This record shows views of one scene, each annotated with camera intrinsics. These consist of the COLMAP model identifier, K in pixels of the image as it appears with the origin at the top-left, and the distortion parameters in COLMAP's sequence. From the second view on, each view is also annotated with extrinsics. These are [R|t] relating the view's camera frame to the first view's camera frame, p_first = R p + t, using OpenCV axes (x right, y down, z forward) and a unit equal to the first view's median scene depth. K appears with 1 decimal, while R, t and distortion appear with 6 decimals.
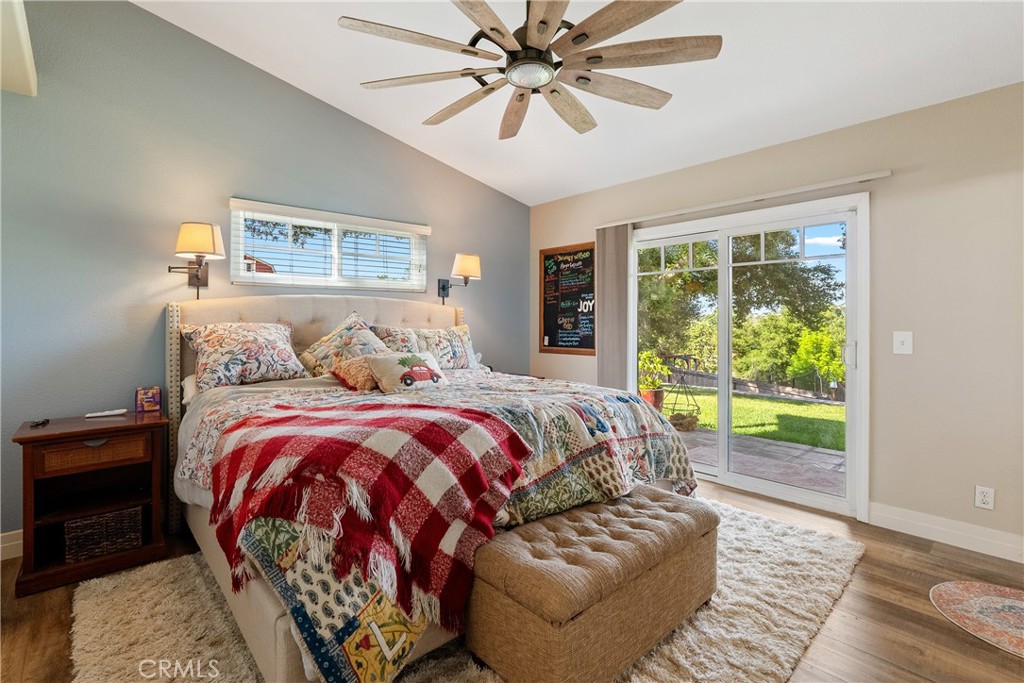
lens RADIAL K [[476.5, 0, 512.0], [0, 476.5, 341.5], [0, 0, 1]] dist [-0.000908, 0.000007]
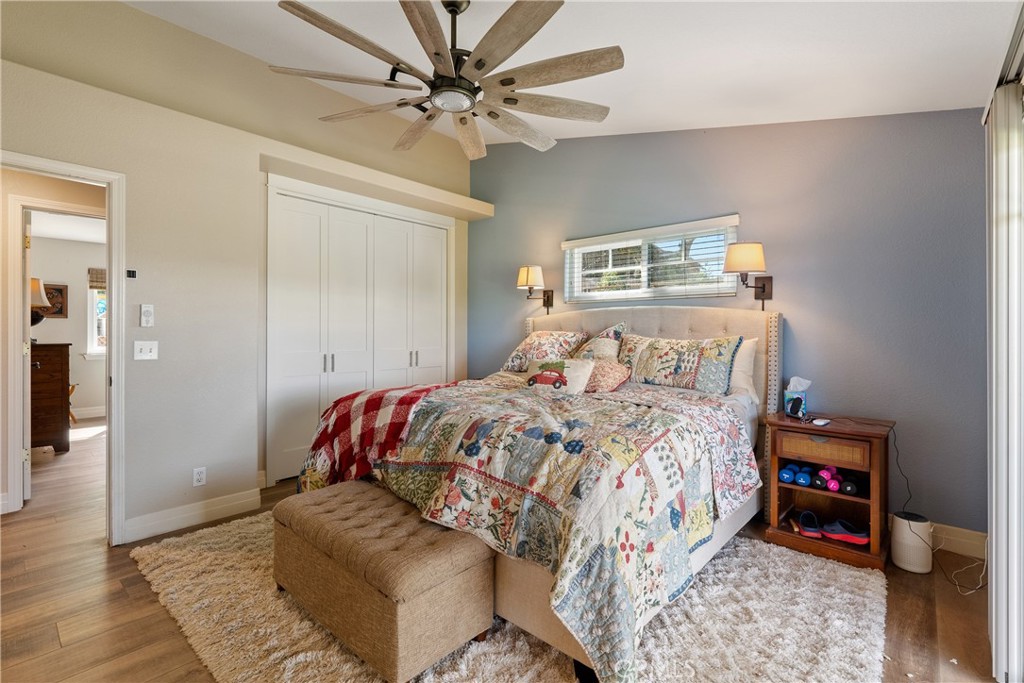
lens RADIAL K [[471.4, 0, 509.5], [0, 471.4, 327.2], [0, 0, 1]] dist [-0.001733, 0.000072]
pose [[0.116372, -0.004767, -0.993194, 0.846301], [-0.048780, 0.998754, -0.010509, -0.031715], [0.992007, 0.049671, 0.115995, 0.761393]]
